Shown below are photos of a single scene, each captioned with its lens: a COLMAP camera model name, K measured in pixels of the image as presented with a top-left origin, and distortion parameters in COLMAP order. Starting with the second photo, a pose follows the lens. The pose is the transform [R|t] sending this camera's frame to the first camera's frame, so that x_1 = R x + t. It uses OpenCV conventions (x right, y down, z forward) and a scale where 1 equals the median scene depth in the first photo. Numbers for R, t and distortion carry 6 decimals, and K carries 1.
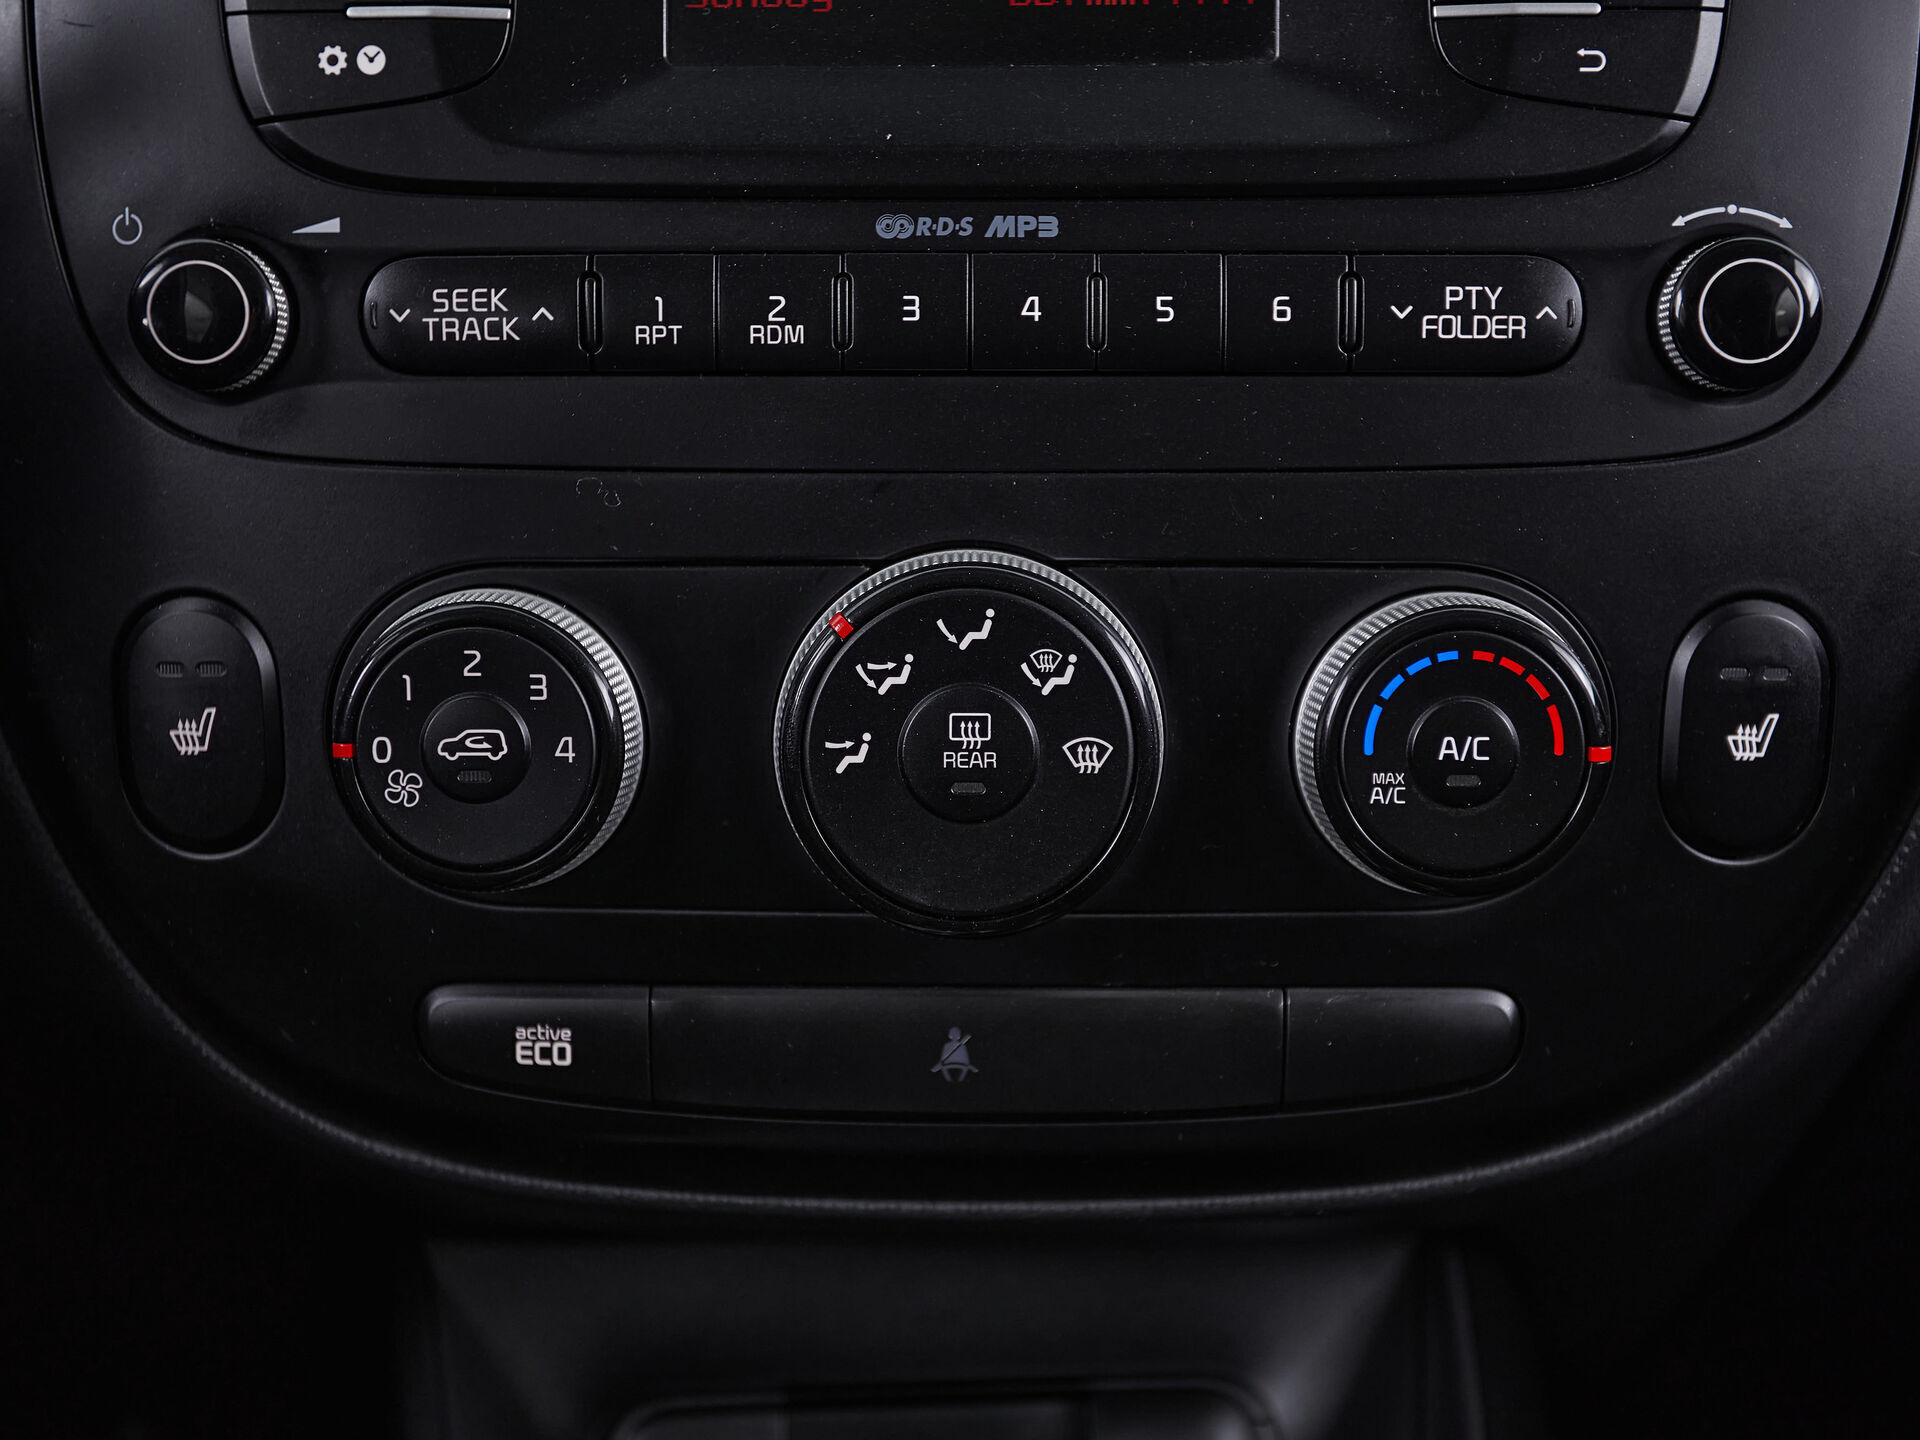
lens RADIAL K [[2447.3, 0, 960.0], [0, 2447.3, 720.0], [0, 0, 1]] dist [0.024463, 0.025828]
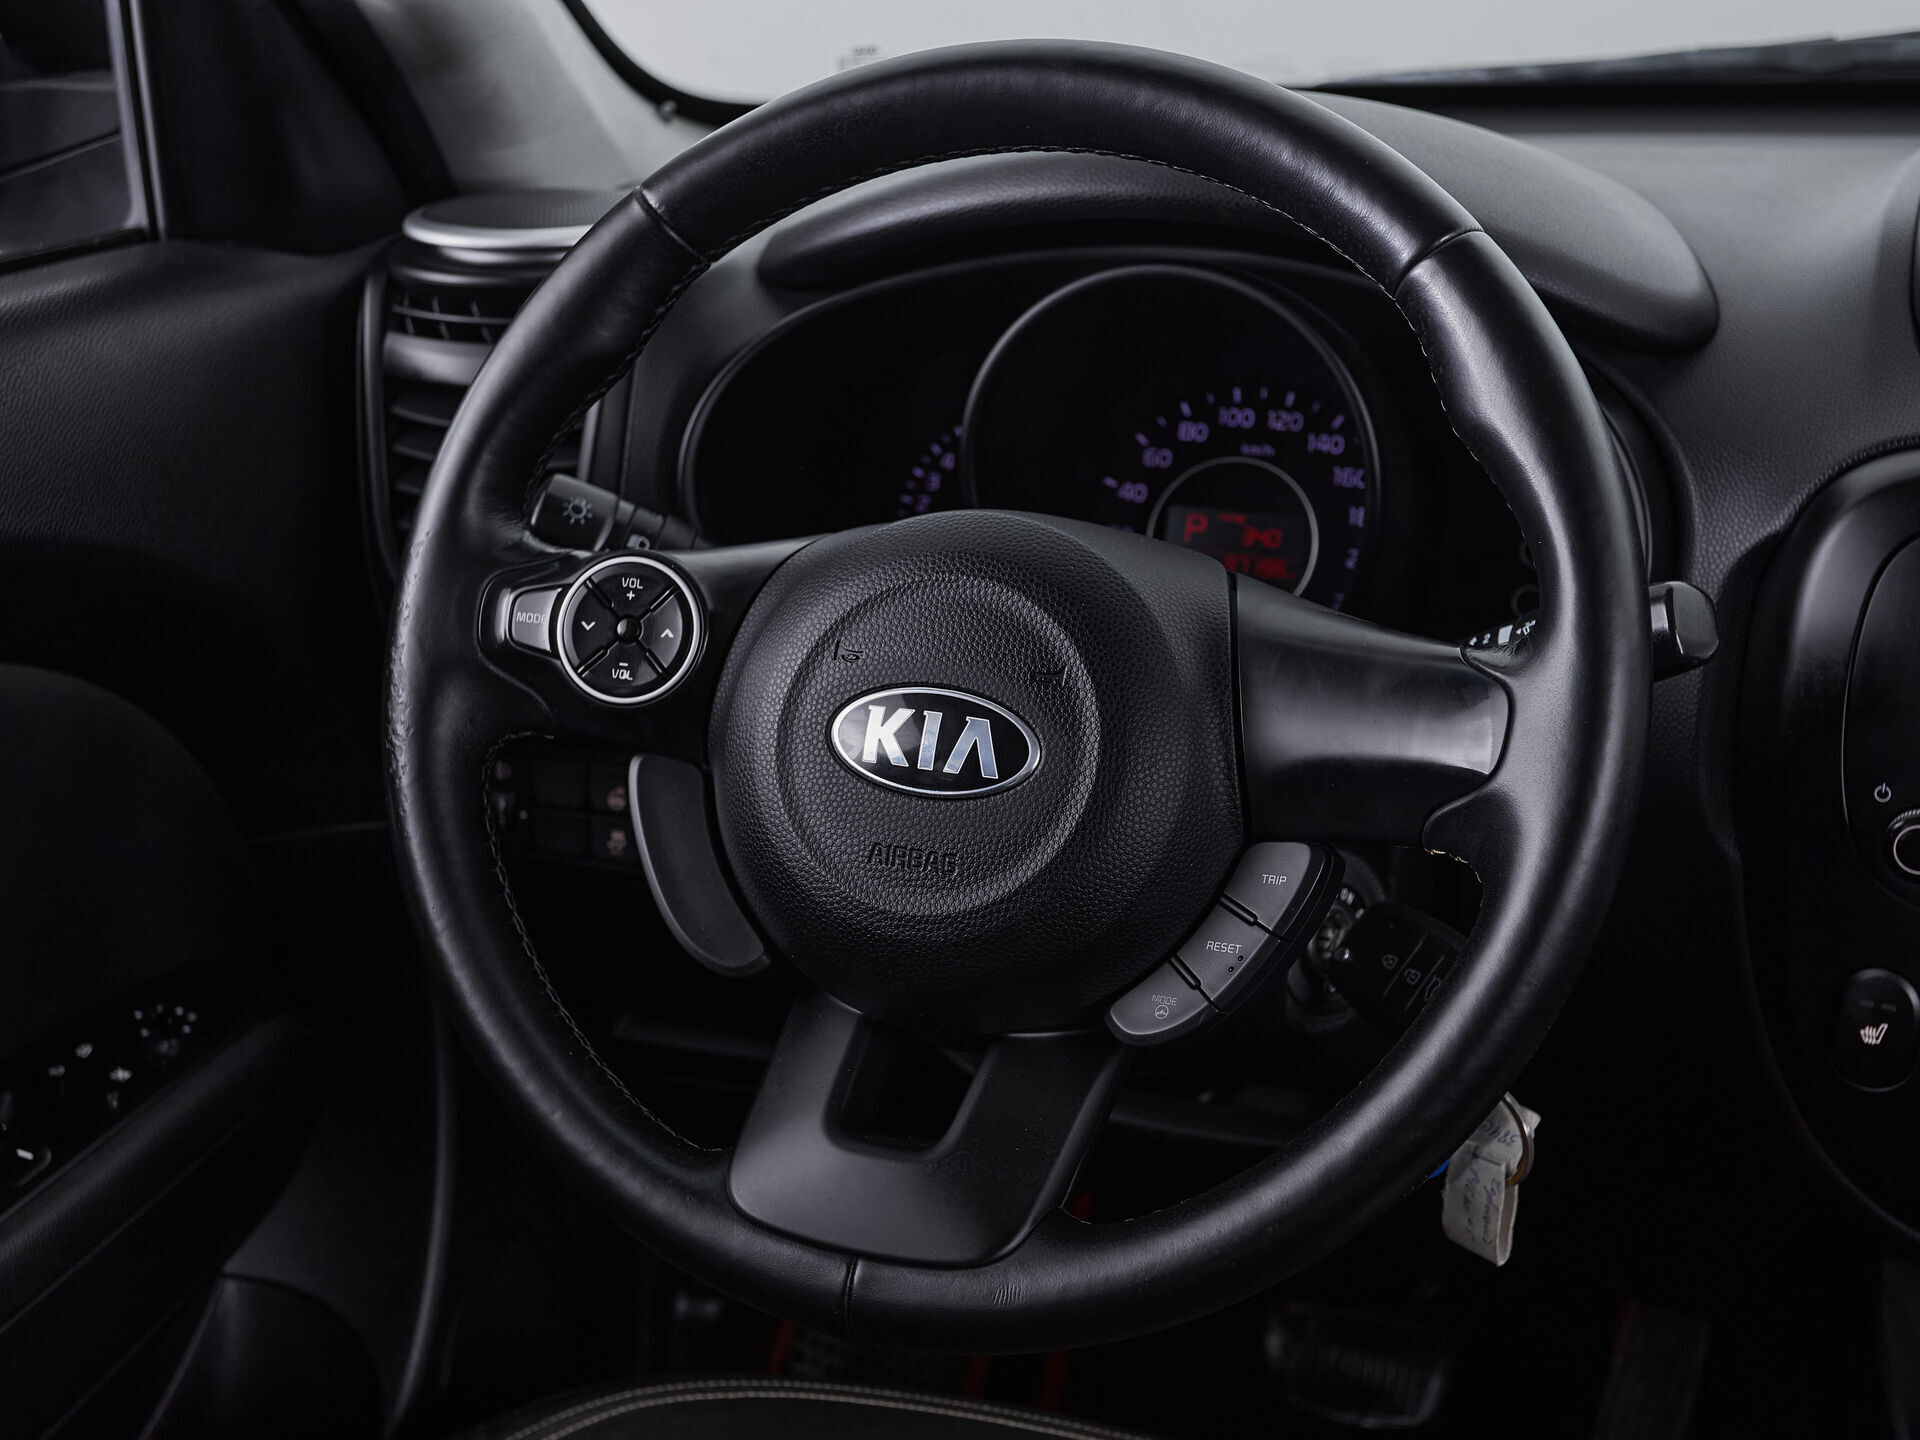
lens RADIAL K [[2447.3, 0, 960.0], [0, 2447.3, 720.0], [0, 0, 1]] dist [0.024463, 0.025828]
pose [[0.901482, 0.152658, -0.405001, -0.215477], [-0.118134, 0.986989, 0.109076, -0.404365], [0.416383, -0.050486, 0.907787, -1.228382]]
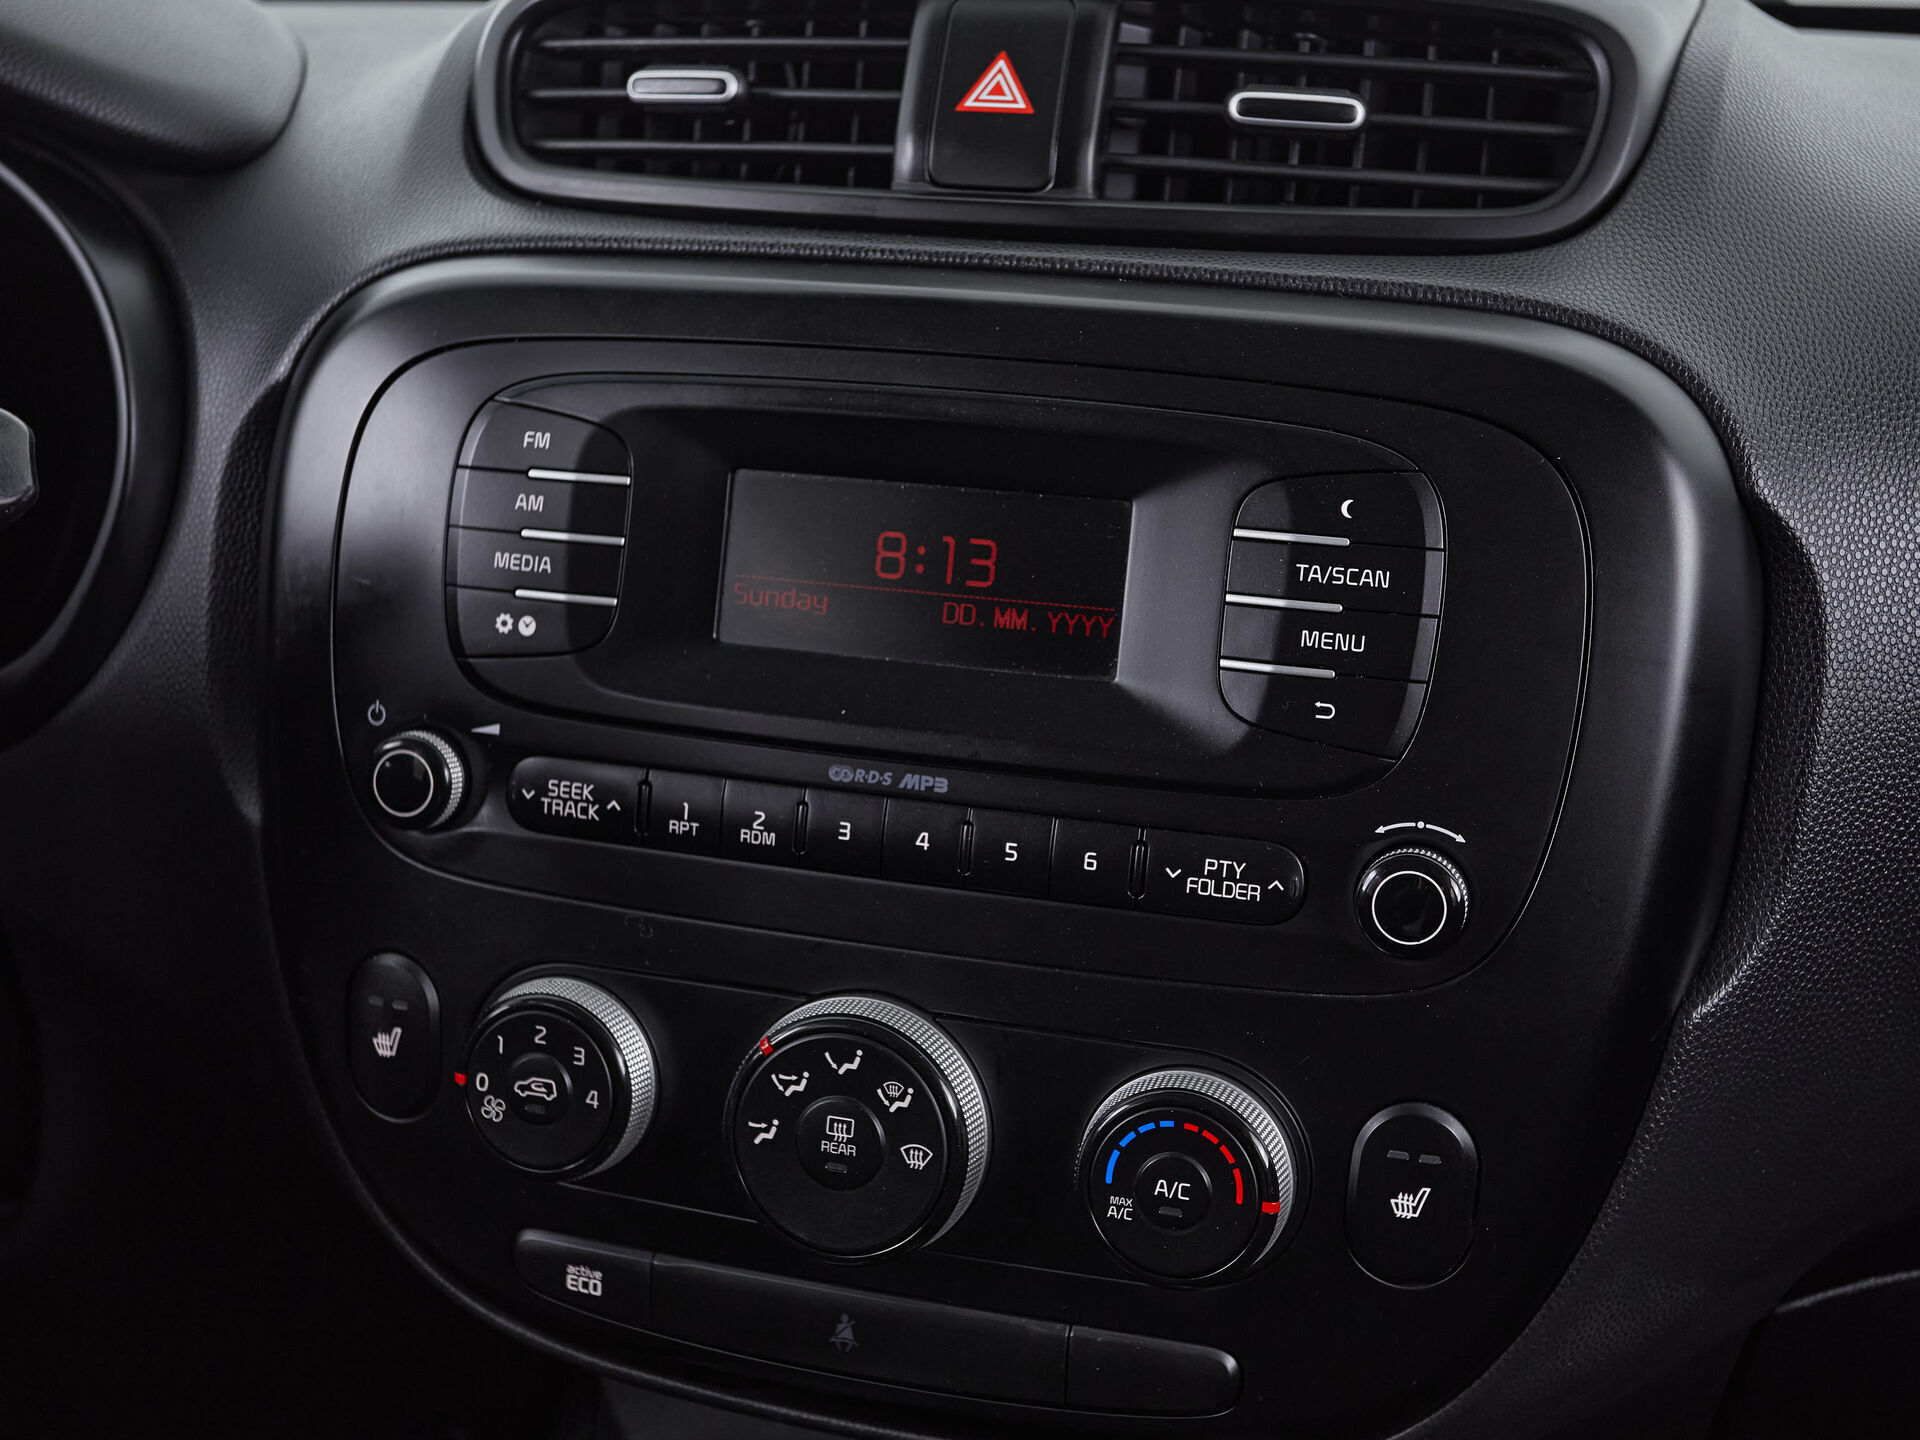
lens RADIAL K [[2528.1, 0, 960.0], [0, 2528.1, 720.0], [0, 0, 1]] dist [0.020404, 0.004301]
pose [[0.961165, 0.102821, -0.256105, 0.426785], [-0.100223, 0.994694, 0.023210, -0.275849], [0.257133, 0.003359, 0.966370, -0.444935]]
